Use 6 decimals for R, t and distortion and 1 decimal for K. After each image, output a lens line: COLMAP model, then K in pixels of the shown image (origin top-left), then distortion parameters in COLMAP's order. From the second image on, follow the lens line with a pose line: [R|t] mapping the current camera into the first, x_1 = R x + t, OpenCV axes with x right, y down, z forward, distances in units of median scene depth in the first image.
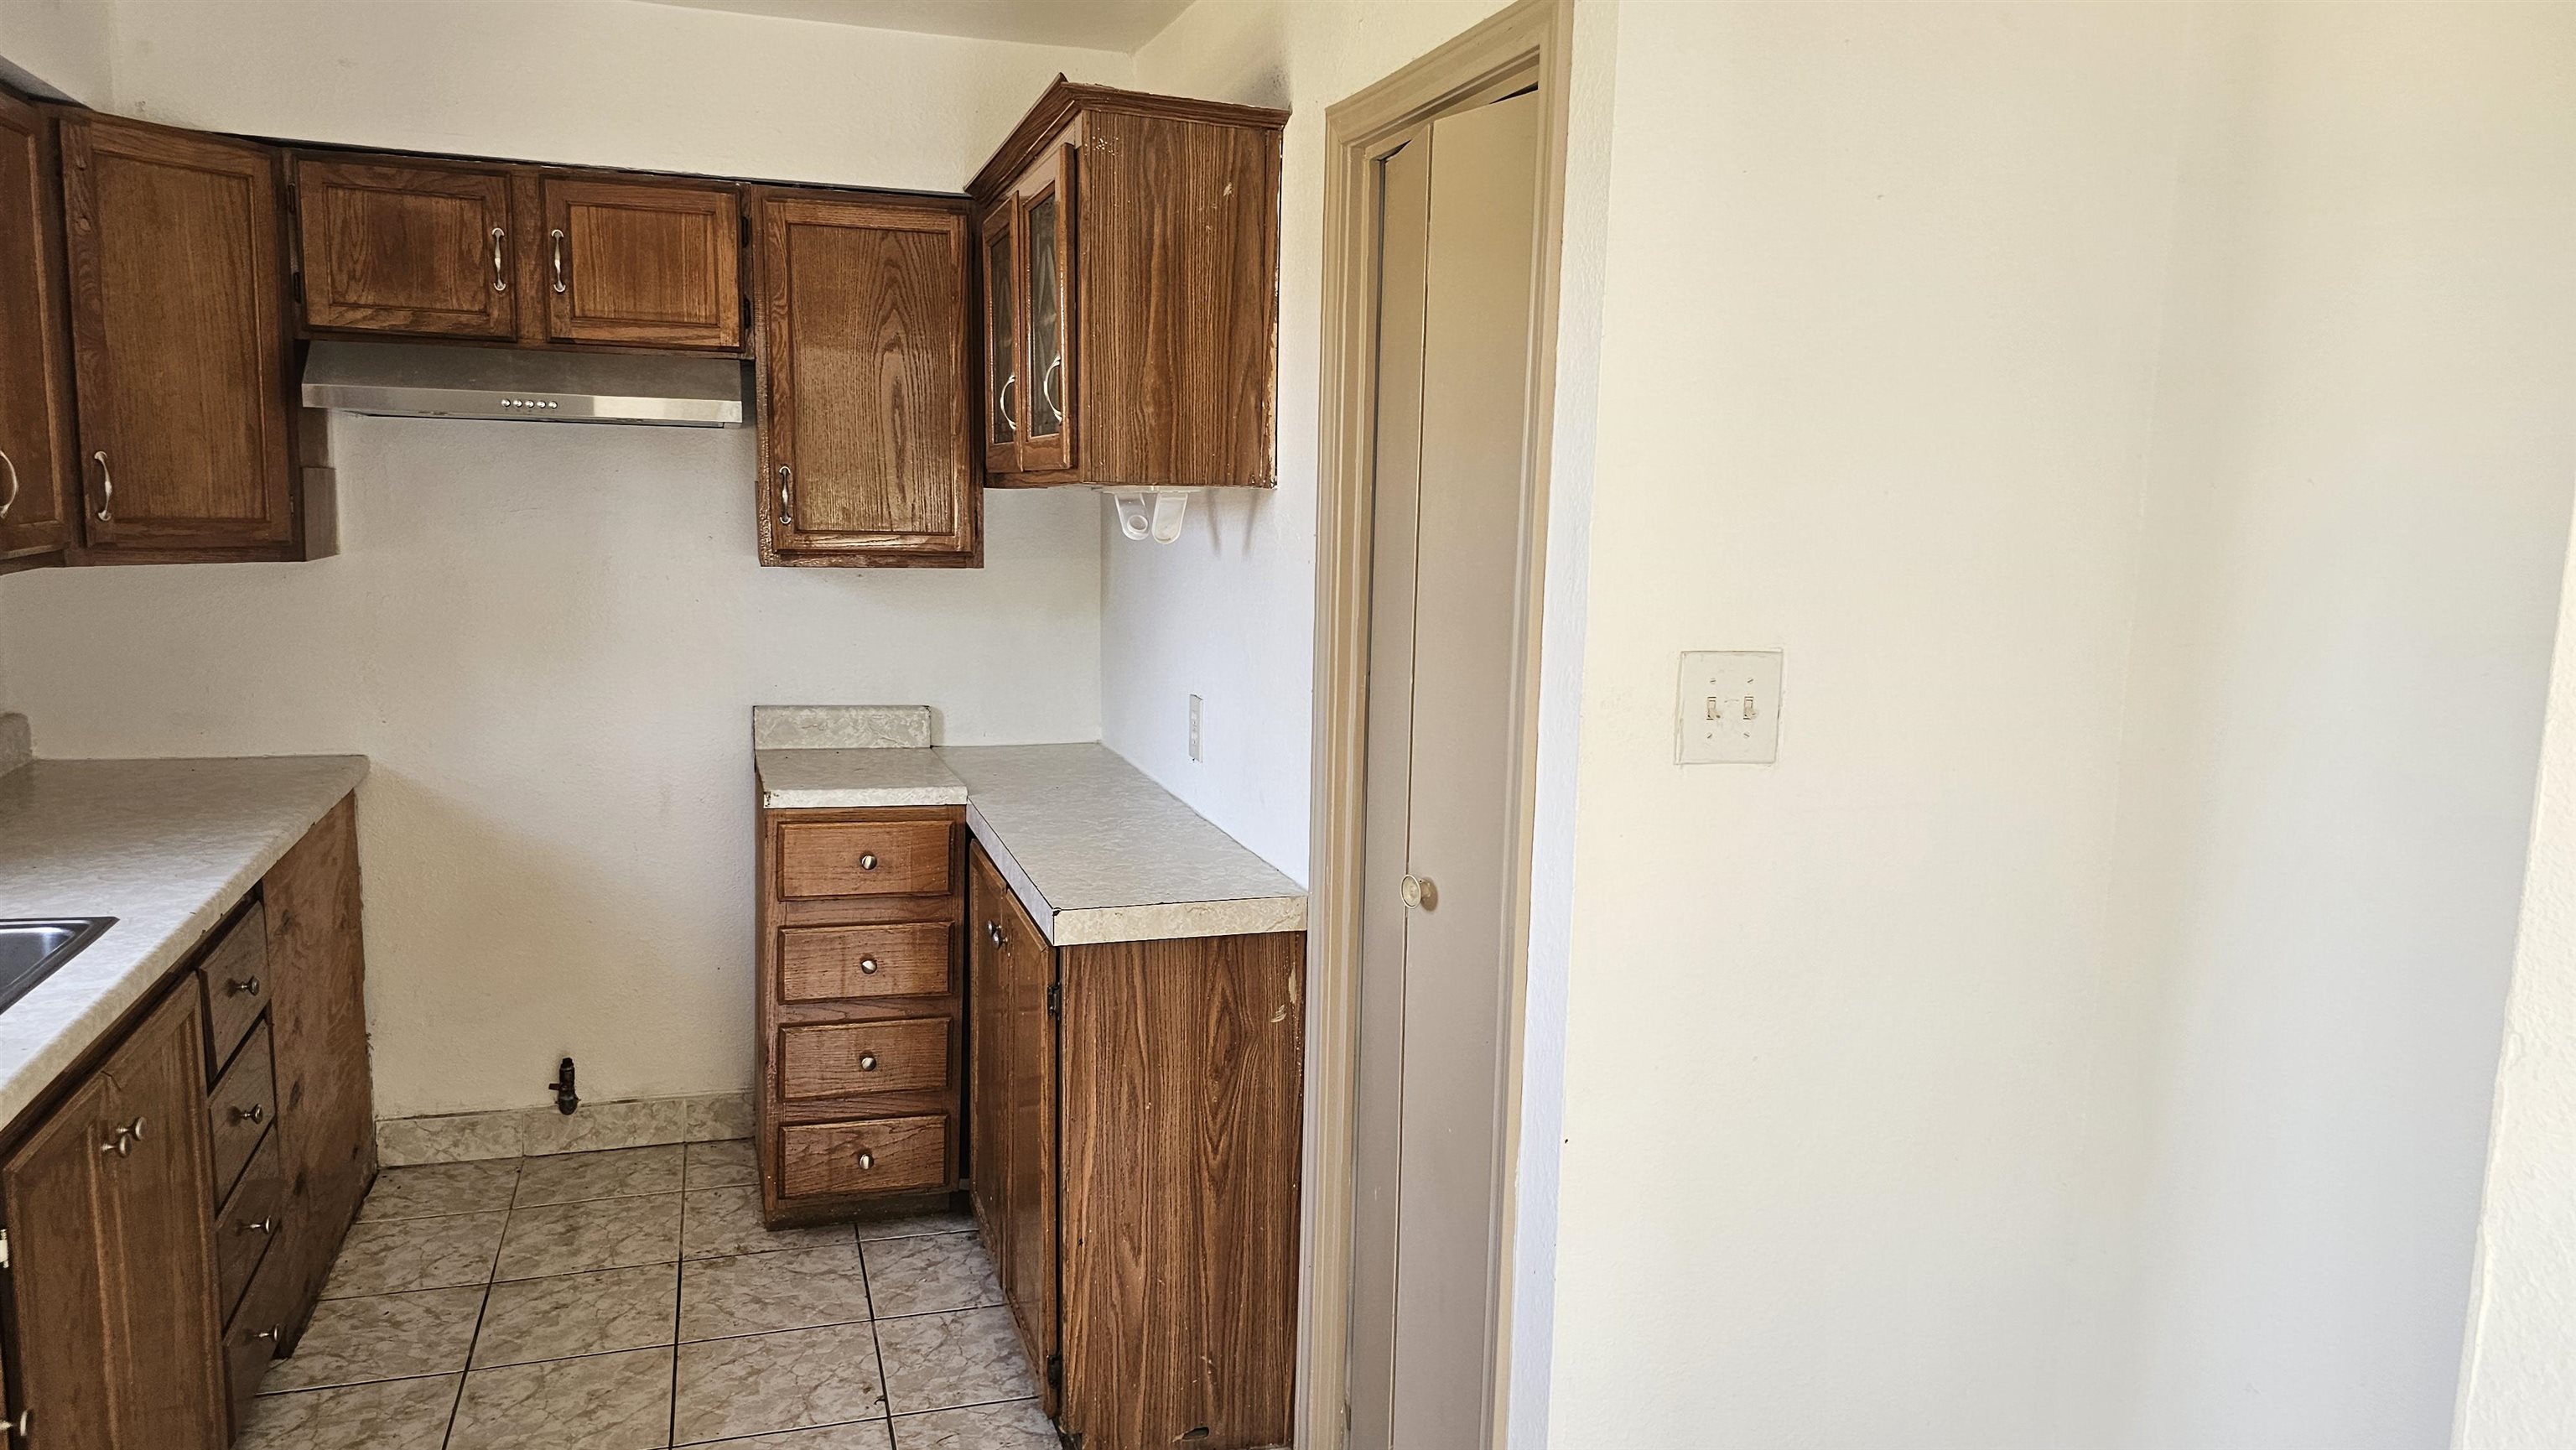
lens RADIAL K [[1720.9, 0, 1288.0], [0, 1720.9, 725.0], [0, 0, 1]] dist [0.050331, -0.056036]
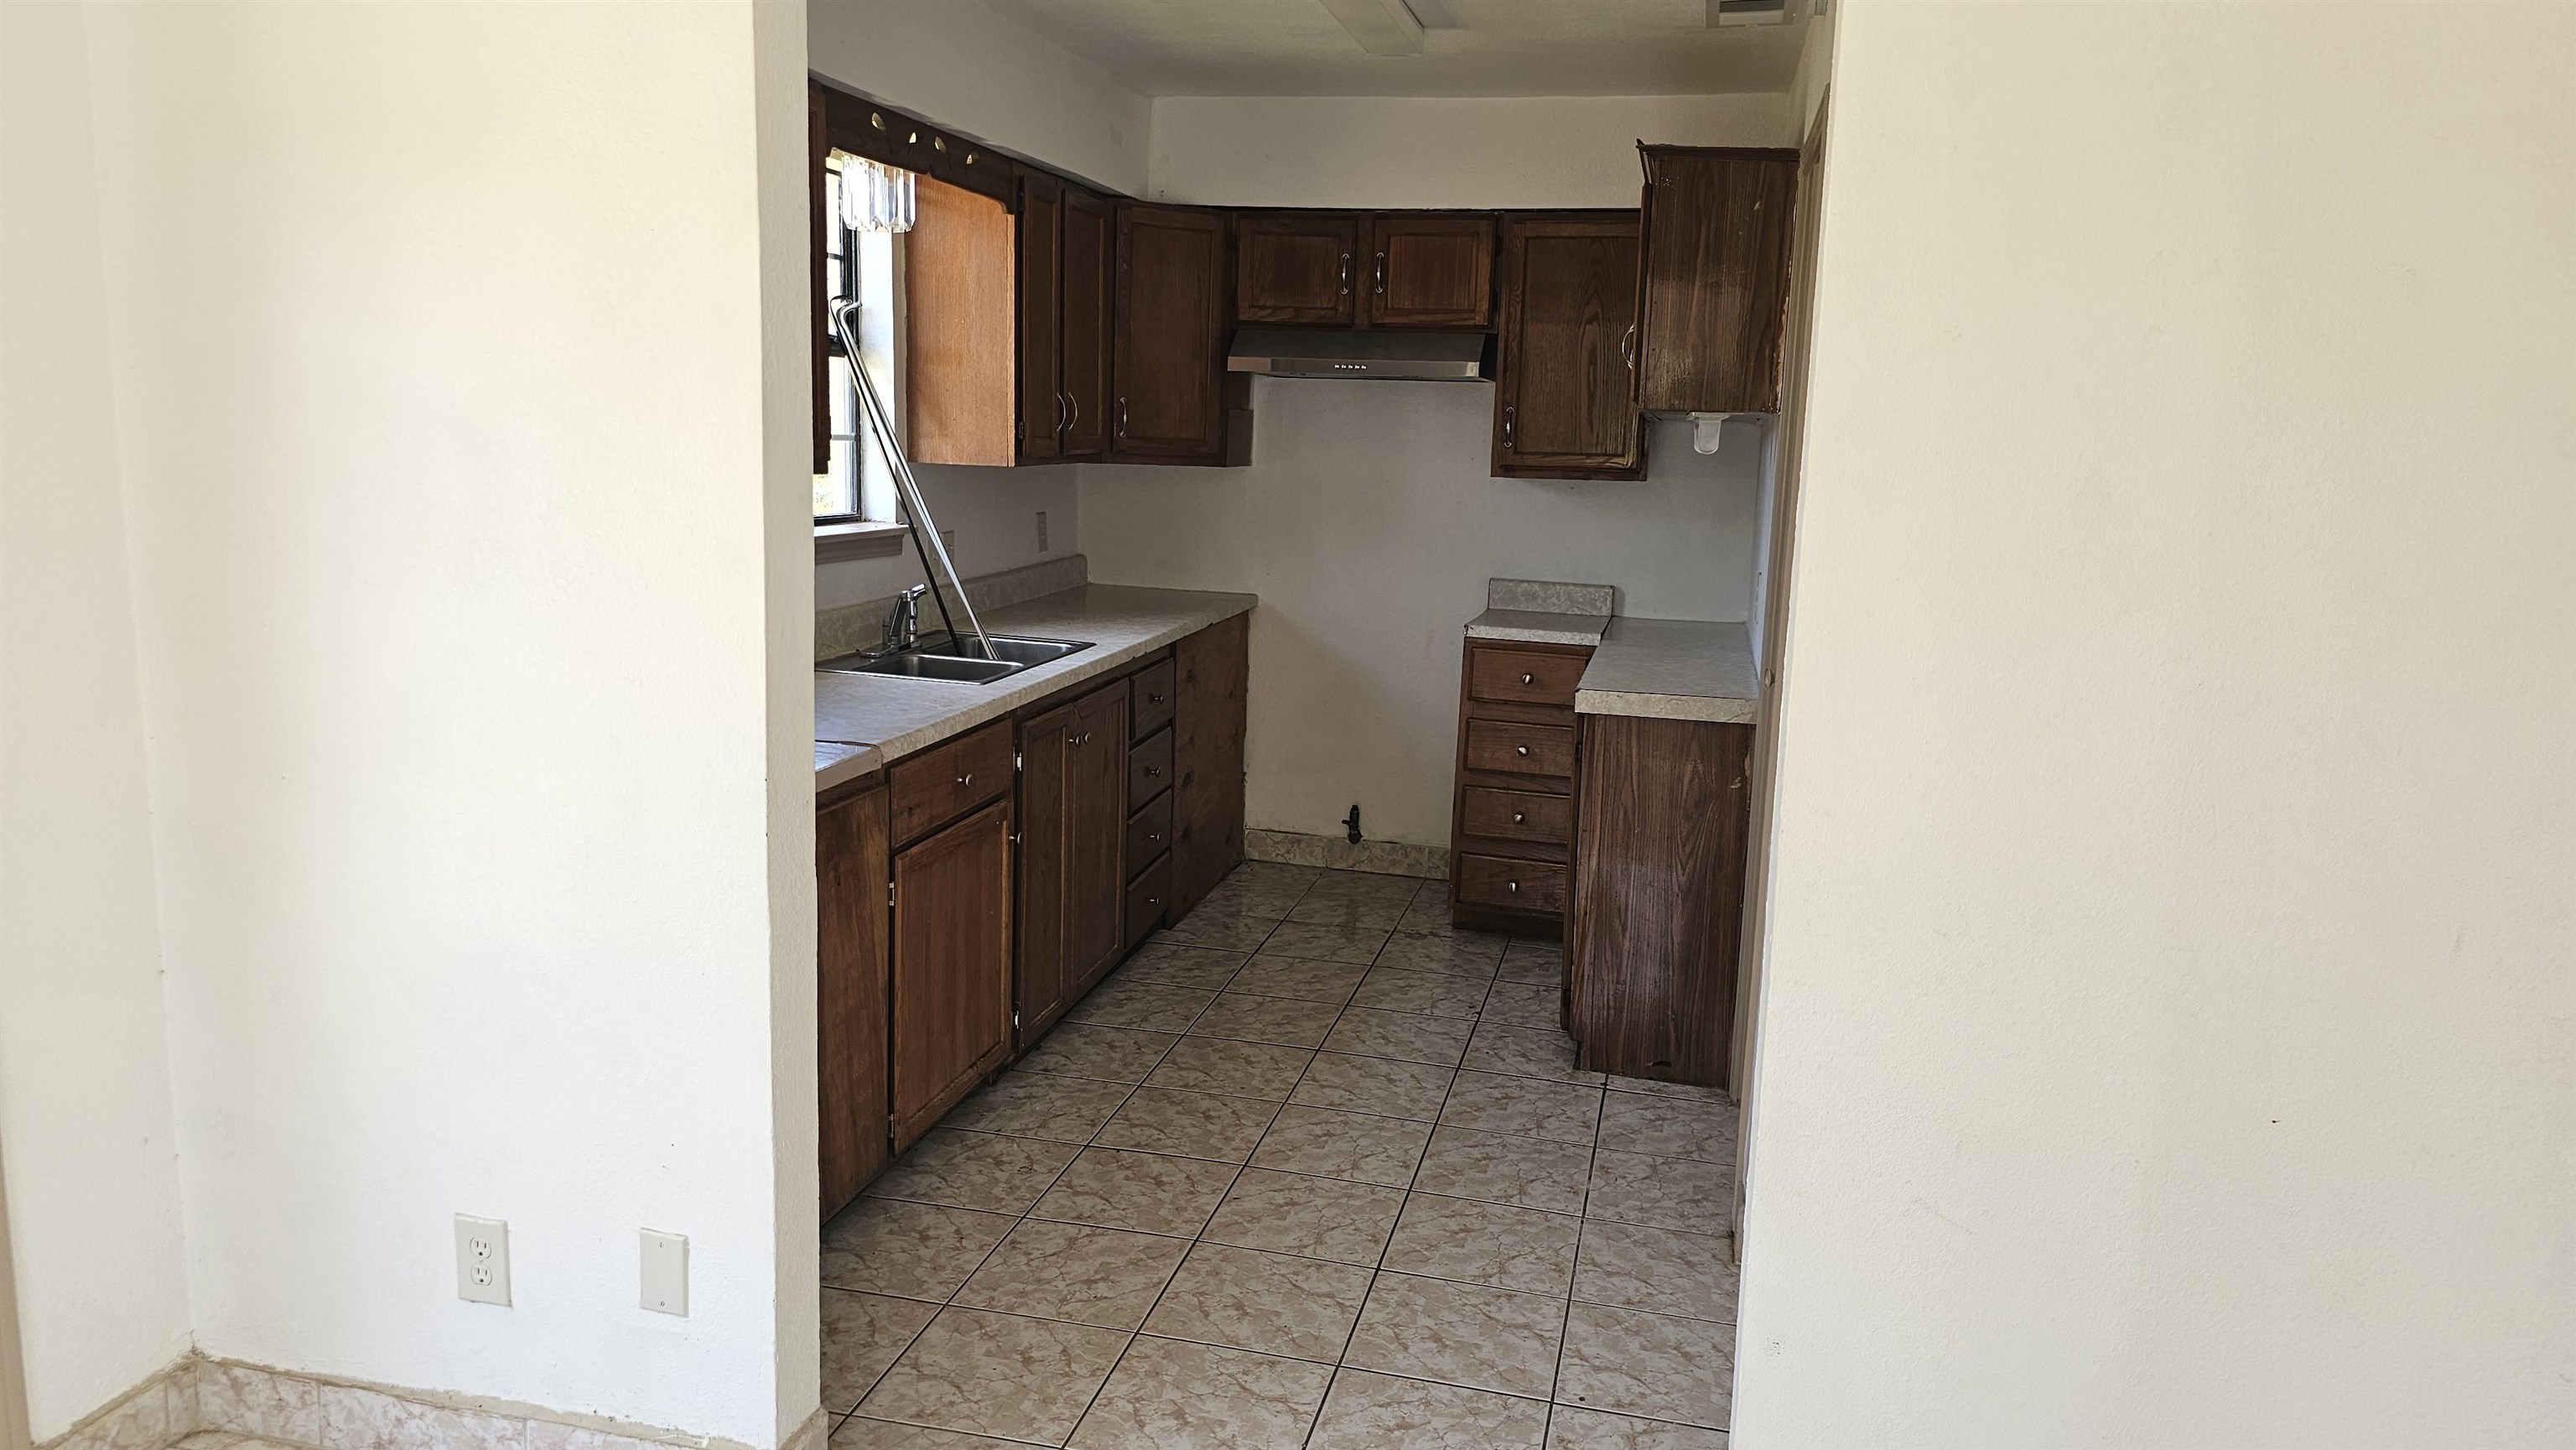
lens RADIAL K [[1720.9, 0, 1288.0], [0, 1720.9, 725.0], [0, 0, 1]] dist [0.050331, -0.056036]
pose [[0.848494, 0.092800, -0.521005, 0.336762], [-0.084131, 0.995638, 0.040327, 0.074506], [0.522475, 0.009615, 0.852601, -0.333111]]
